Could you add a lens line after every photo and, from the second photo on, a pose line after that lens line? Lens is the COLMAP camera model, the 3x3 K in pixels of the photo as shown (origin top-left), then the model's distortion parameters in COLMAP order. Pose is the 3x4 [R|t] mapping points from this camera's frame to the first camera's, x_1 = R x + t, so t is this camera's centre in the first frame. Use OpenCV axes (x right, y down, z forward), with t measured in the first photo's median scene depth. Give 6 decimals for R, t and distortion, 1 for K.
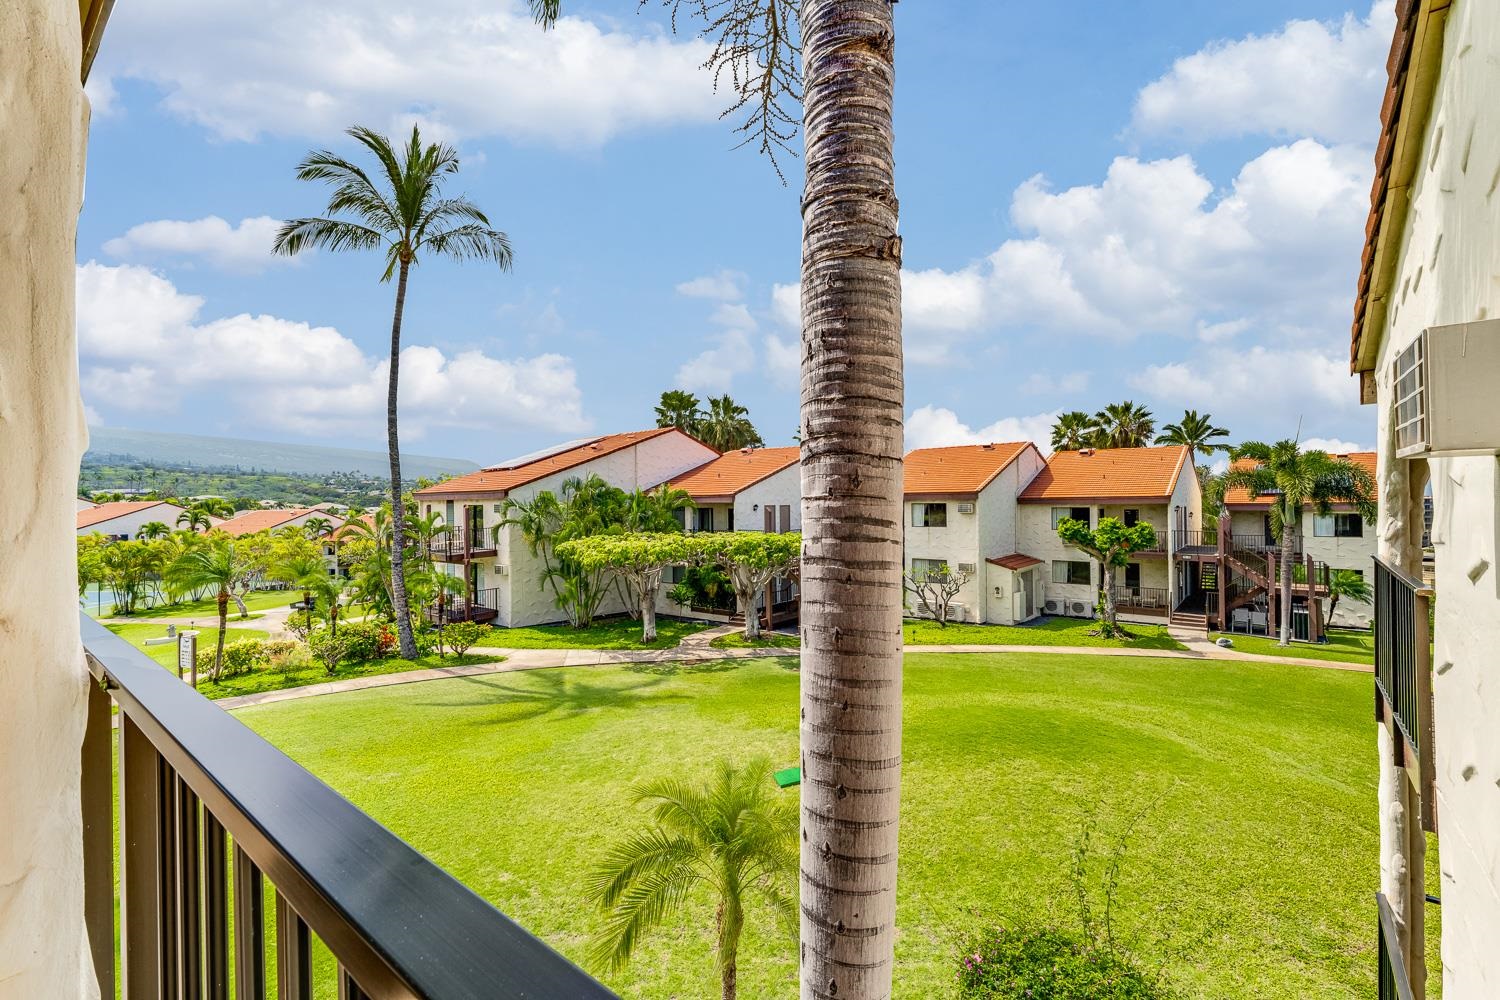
lens RADIAL K [[647.3, 0, 744.6], [0, 647.3, 502.1], [0, 0, 1]] dist [-0.000216, -0.000143]
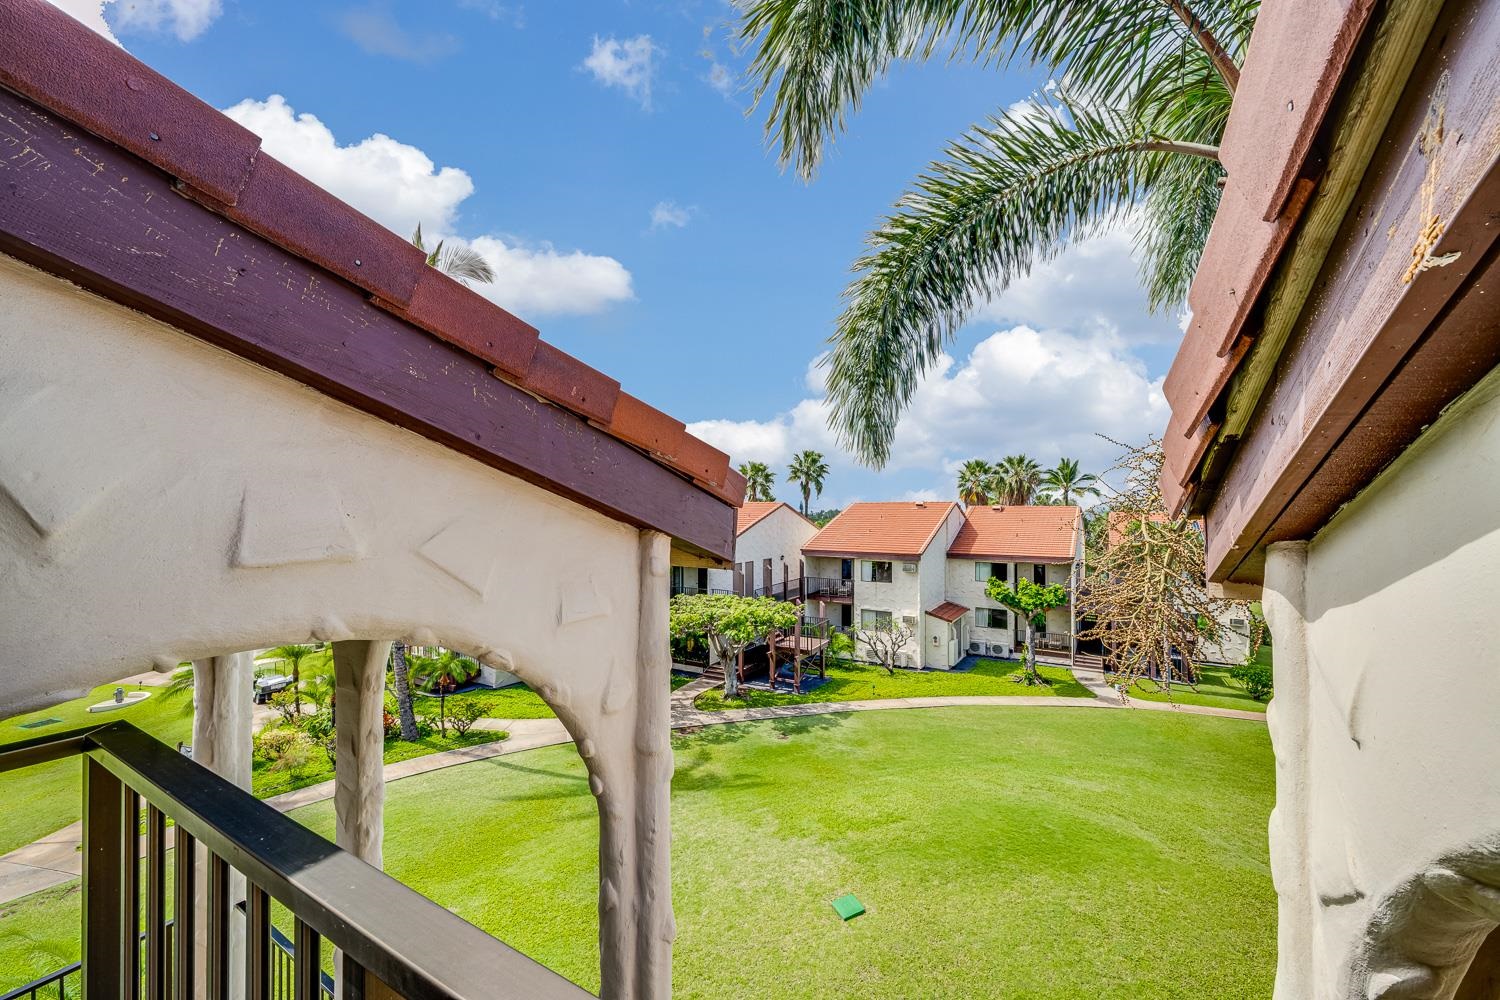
lens RADIAL K [[594.0, 0, 745.8], [0, 594.0, 499.9], [0, 0, 1]] dist [-0.002165, -0.000217]
pose [[0.990839, 0.013211, 0.134403, -0.090108], [-0.011428, 0.999836, -0.014026, -0.094833], [-0.134567, 0.012362, 0.990827, -0.003939]]
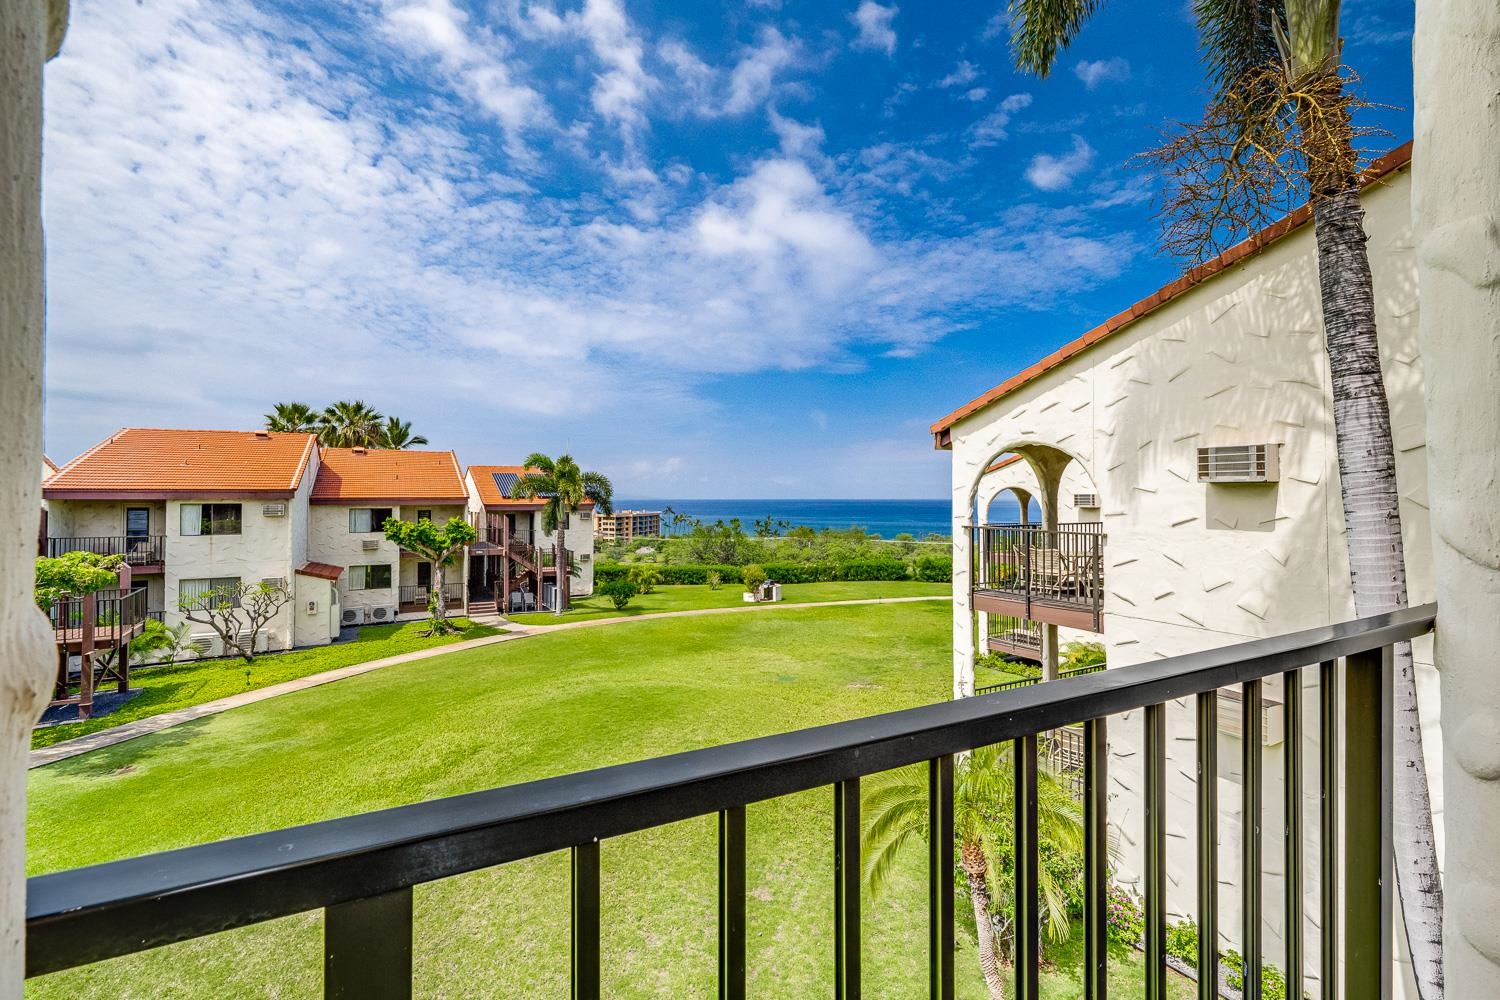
lens RADIAL K [[656.3, 0, 742.2], [0, 656.3, 489.2], [0, 0, 1]] dist [-0.000445, -0.000111]
pose [[0.375524, 0.022598, 0.926537, -0.203871], [-0.000667, 0.999709, -0.024112, 0.003070], [-0.926812, 0.008437, 0.375430, 0.151821]]
